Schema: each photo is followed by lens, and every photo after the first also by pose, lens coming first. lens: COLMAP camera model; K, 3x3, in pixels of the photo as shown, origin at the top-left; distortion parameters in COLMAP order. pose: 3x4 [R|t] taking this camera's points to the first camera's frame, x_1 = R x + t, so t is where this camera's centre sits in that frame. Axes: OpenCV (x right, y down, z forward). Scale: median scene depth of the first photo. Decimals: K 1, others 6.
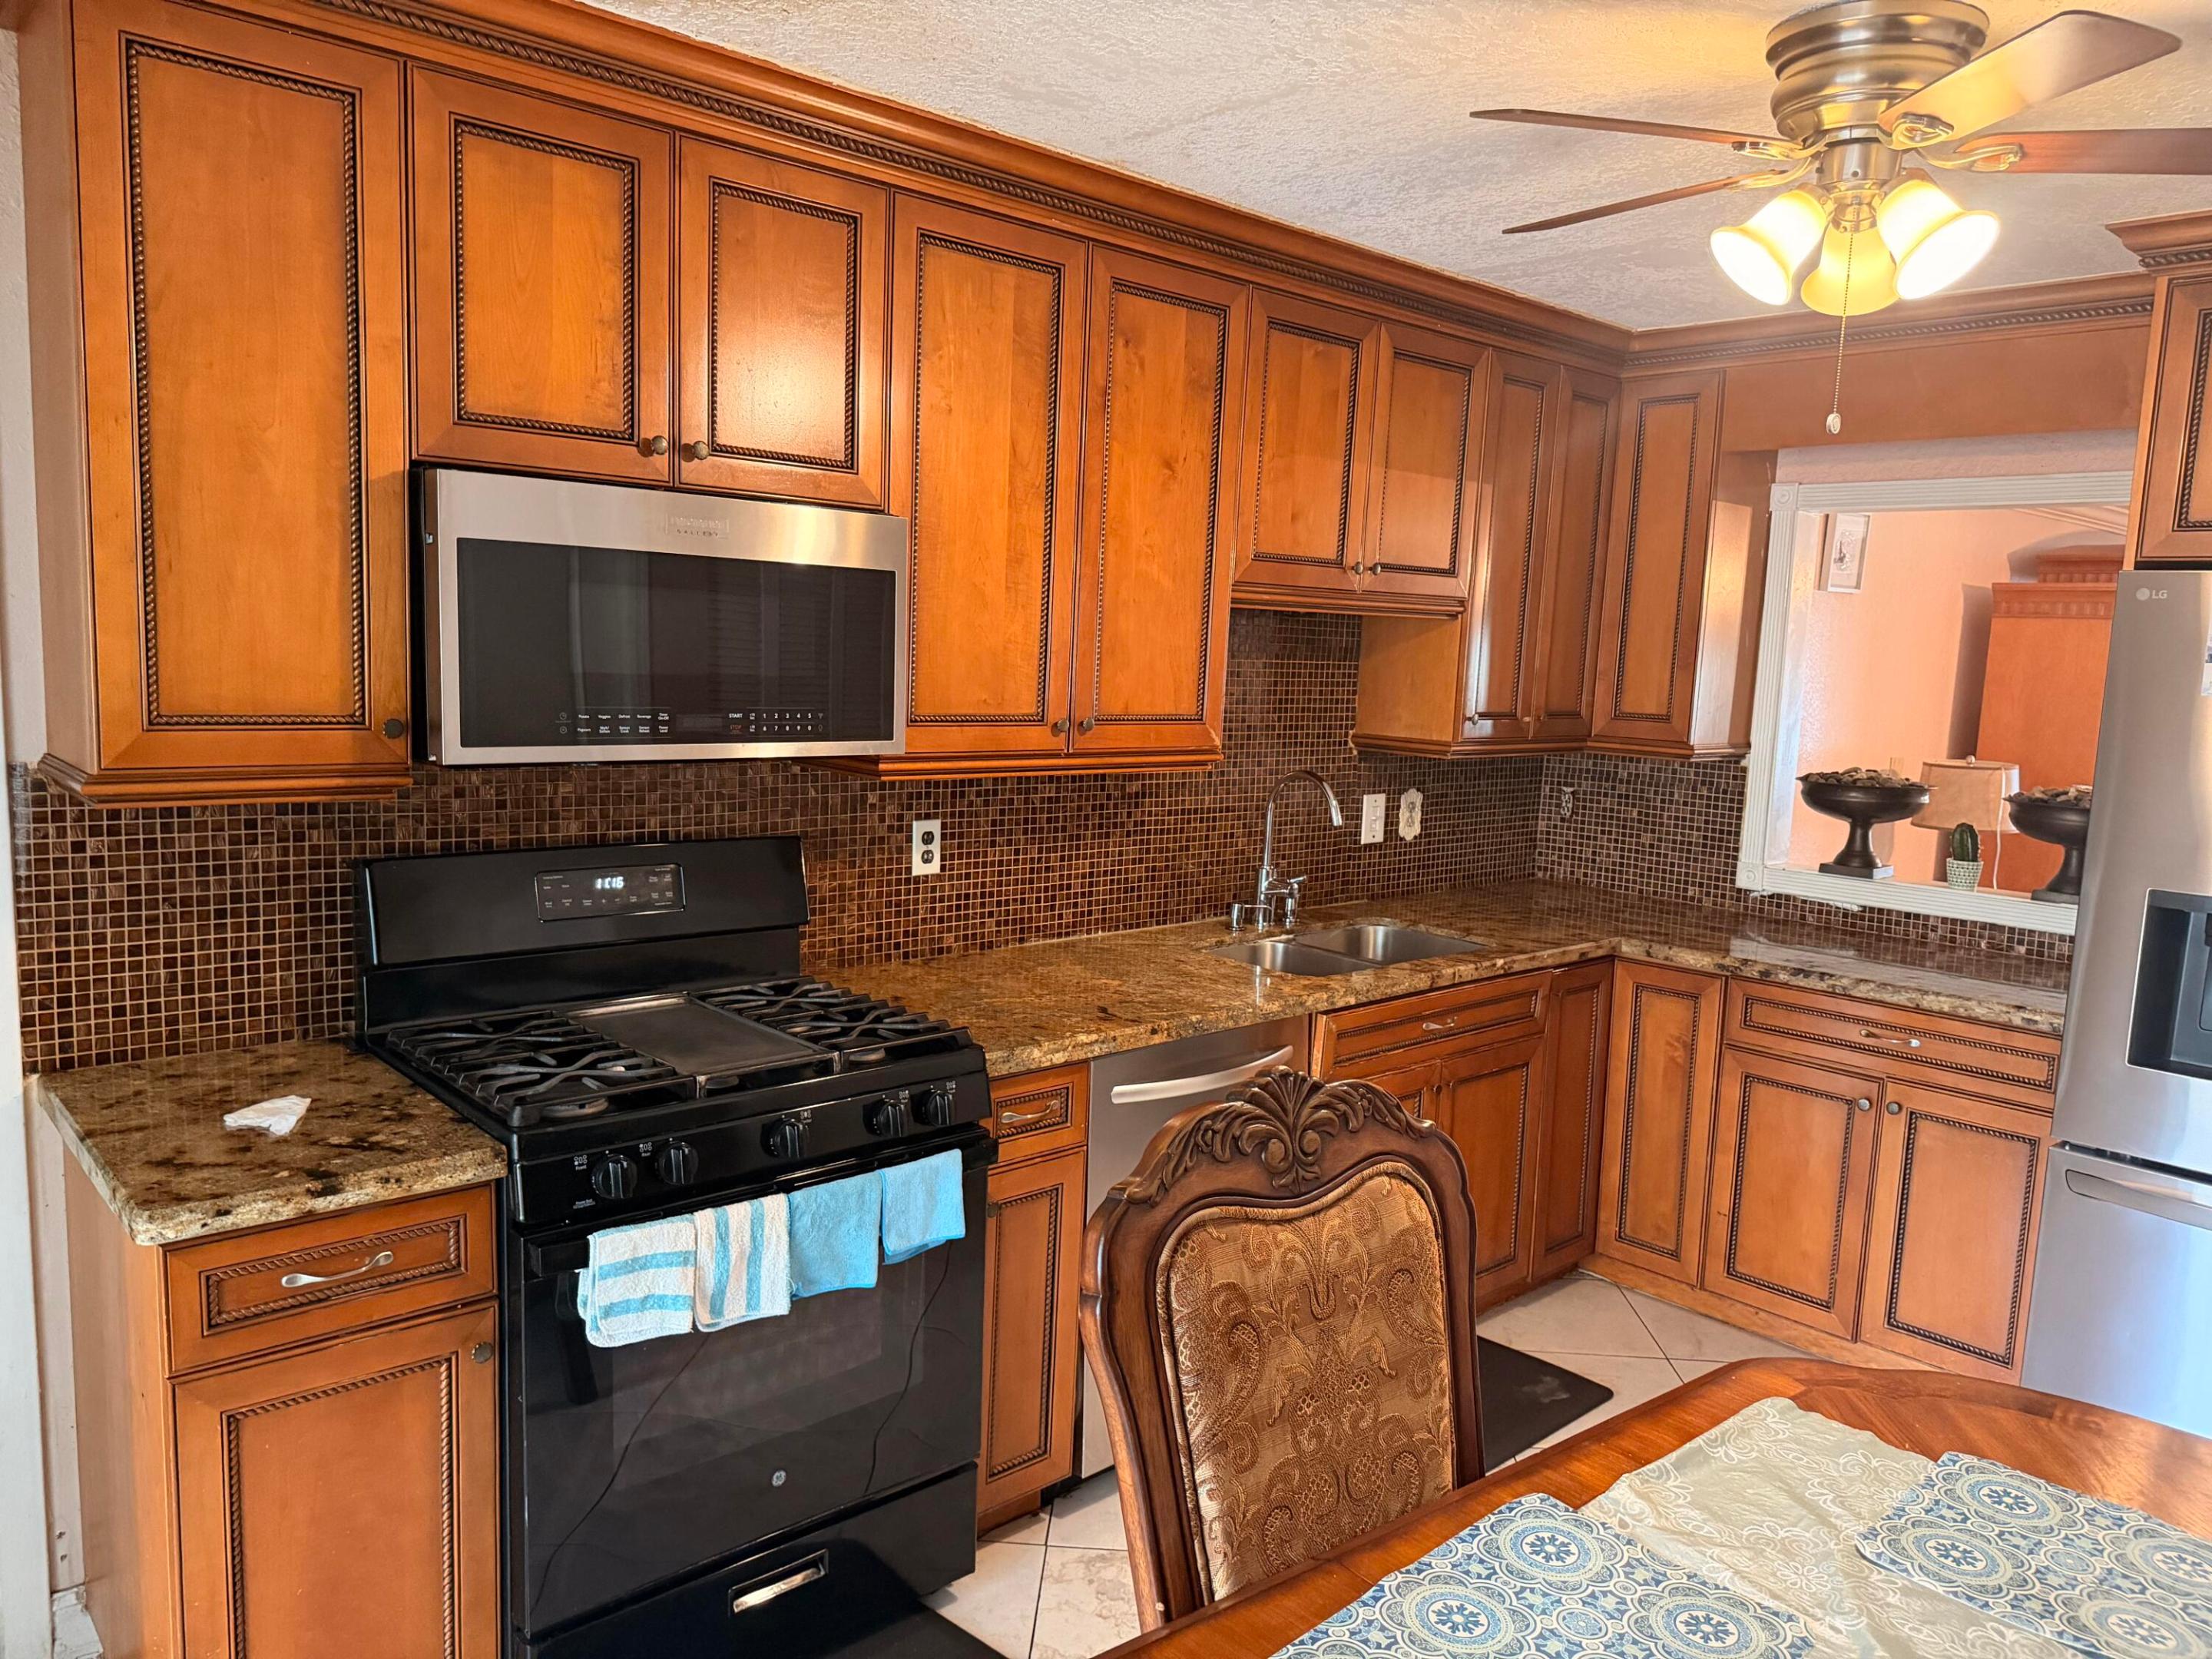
lens RADIAL K [[1547.3, 0, 1102.7], [0, 1547.3, 840.2], [0, 0, 1]] dist [0.164262, -0.329699]
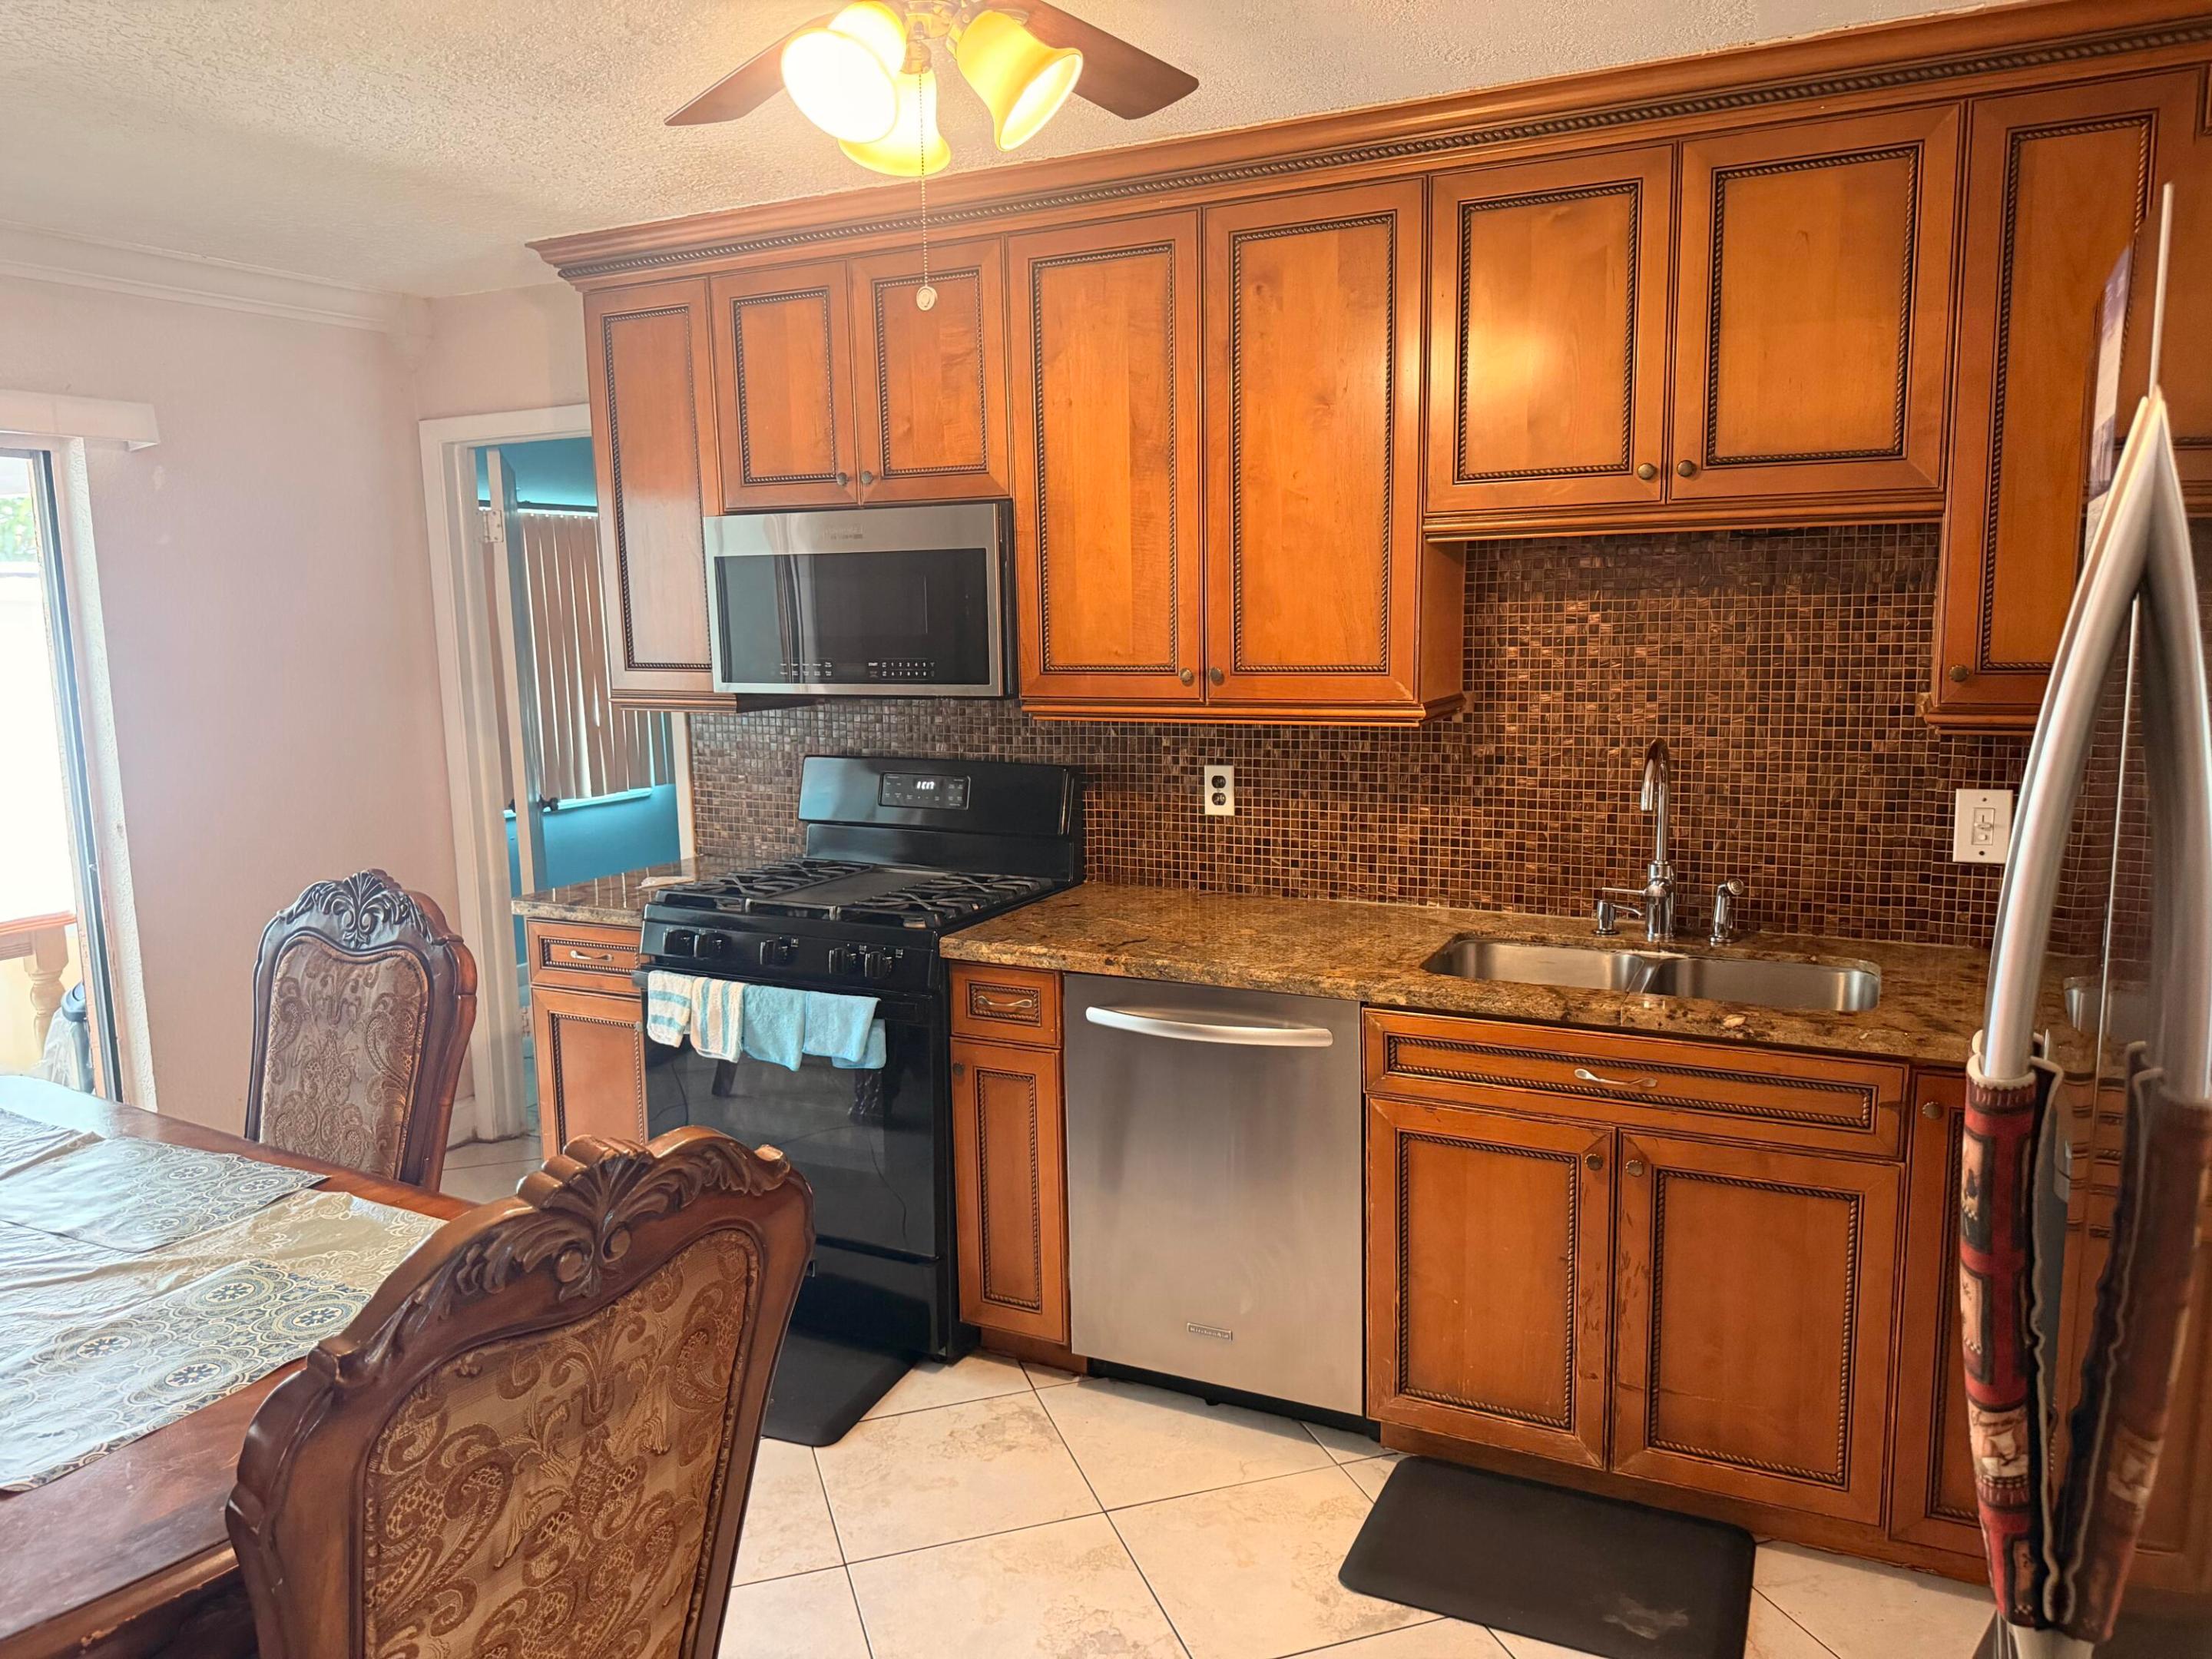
lens RADIAL K [[1547.3, 0, 1102.7], [0, 1547.3, 840.2], [0, 0, 1]] dist [0.164262, -0.329699]
pose [[0.353941, 0.092983, -0.930634, 0.881864], [-0.088791, 0.993892, 0.065534, -0.024909], [0.931044, 0.059437, 0.360035, 0.533941]]
